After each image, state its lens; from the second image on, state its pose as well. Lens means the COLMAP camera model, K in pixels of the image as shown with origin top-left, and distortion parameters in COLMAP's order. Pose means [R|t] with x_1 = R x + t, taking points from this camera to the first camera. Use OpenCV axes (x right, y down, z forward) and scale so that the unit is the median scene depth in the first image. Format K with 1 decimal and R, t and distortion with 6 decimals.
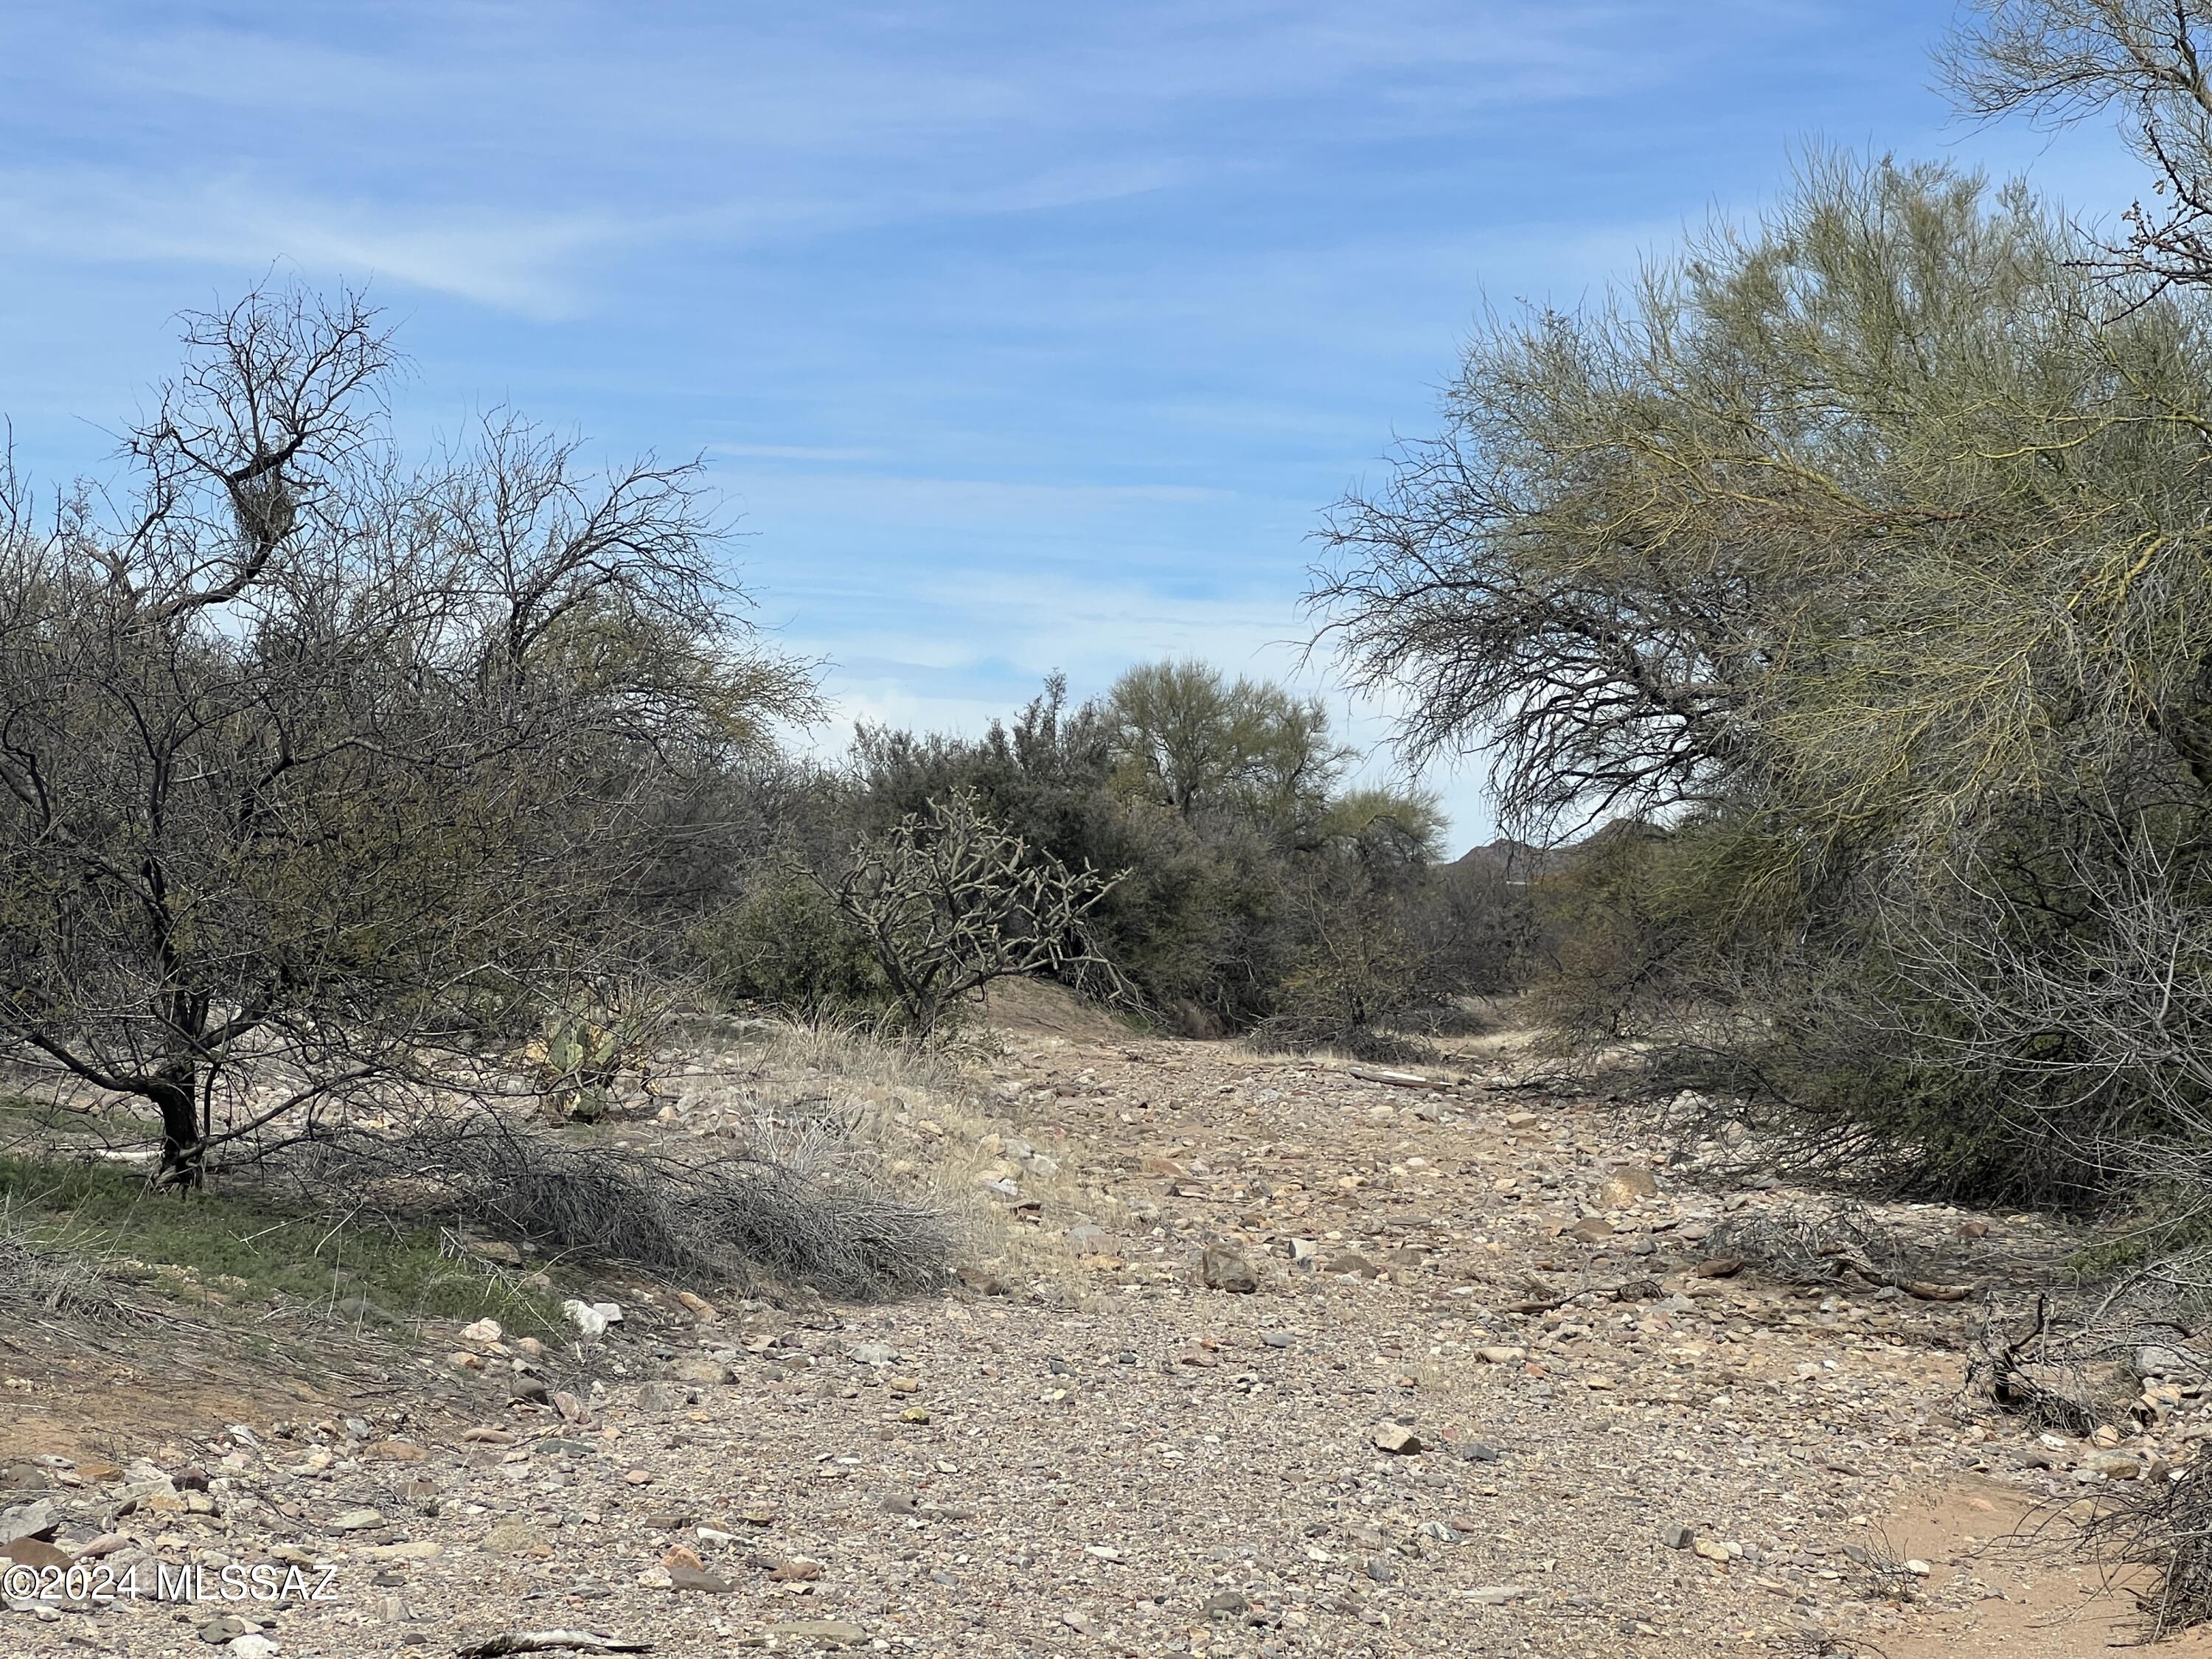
lens RADIAL K [[5505.7, 0, 1103.4], [0, 5505.7, 823.9], [0, 0, 1]] dist [-0.107745, 0.000000]
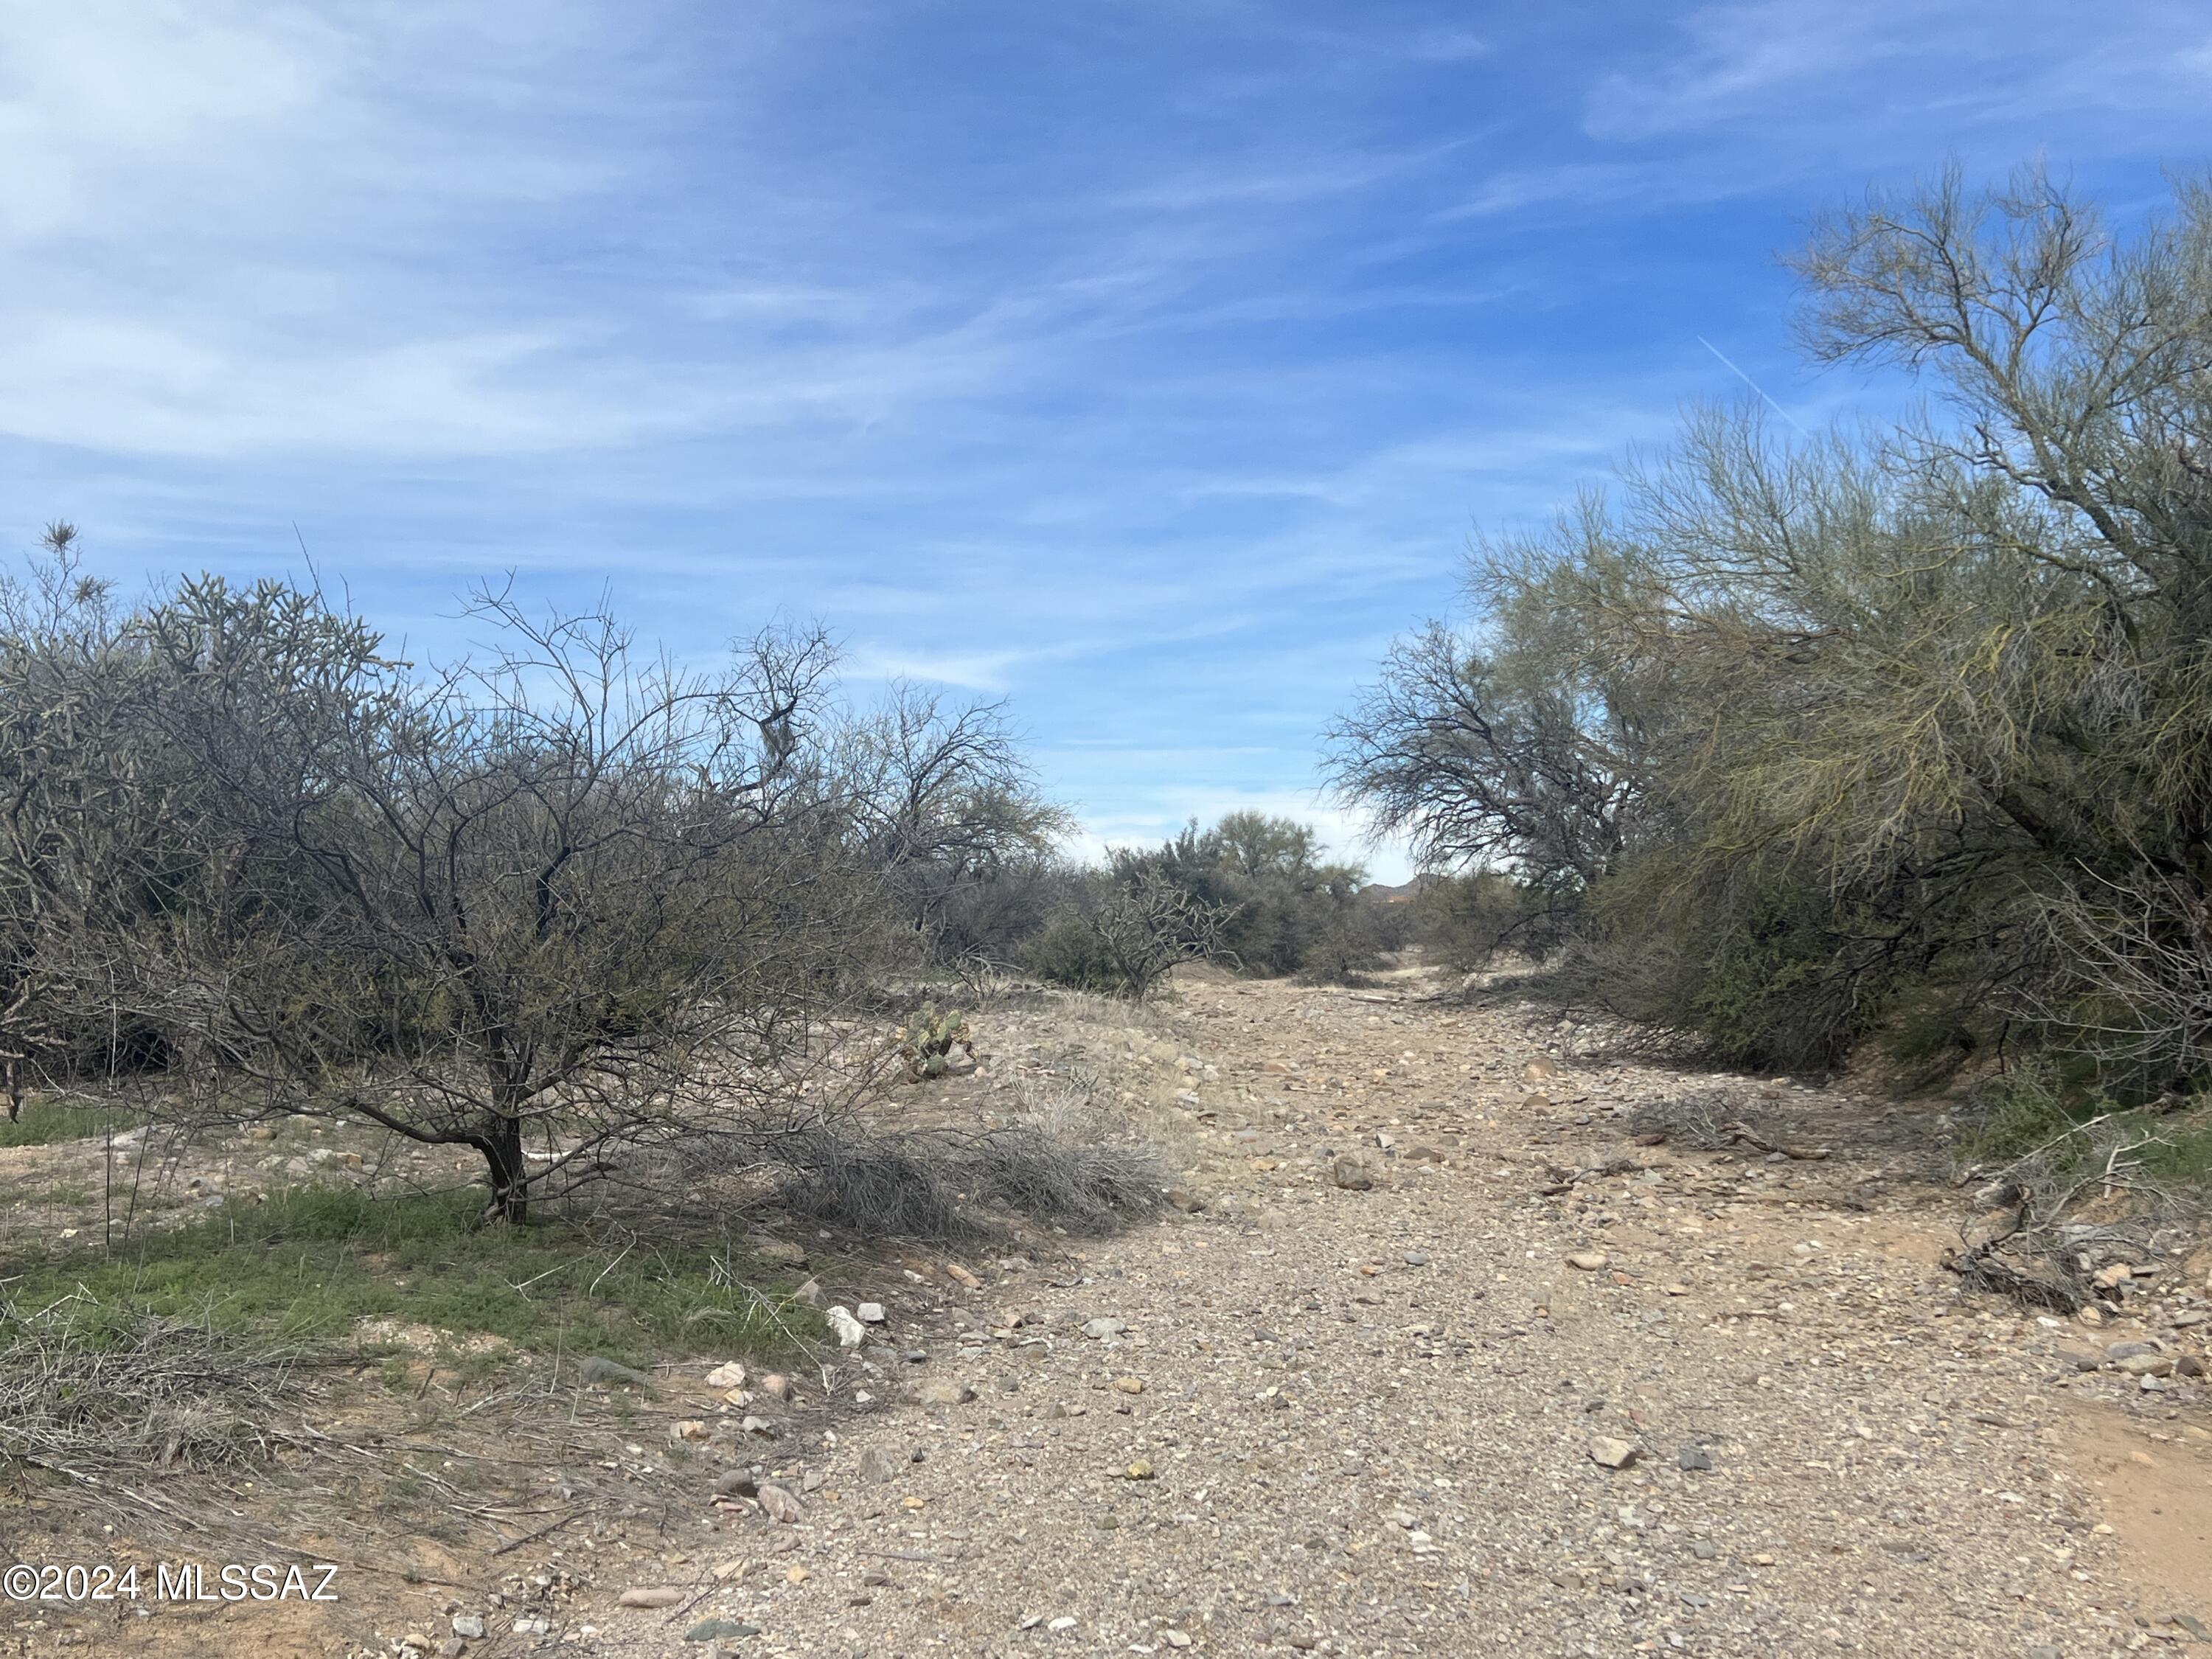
lens RADIAL K [[2151.1, 0, 1100.5], [0, 2151.1, 898.7], [0, 0, 1]] dist [-0.022302, 0.000000]
pose [[0.997398, -0.051232, -0.050718, -0.006989], [0.051462, 0.998670, 0.003231, 0.001449], [0.050485, -0.005833, 0.998708, 0.261144]]
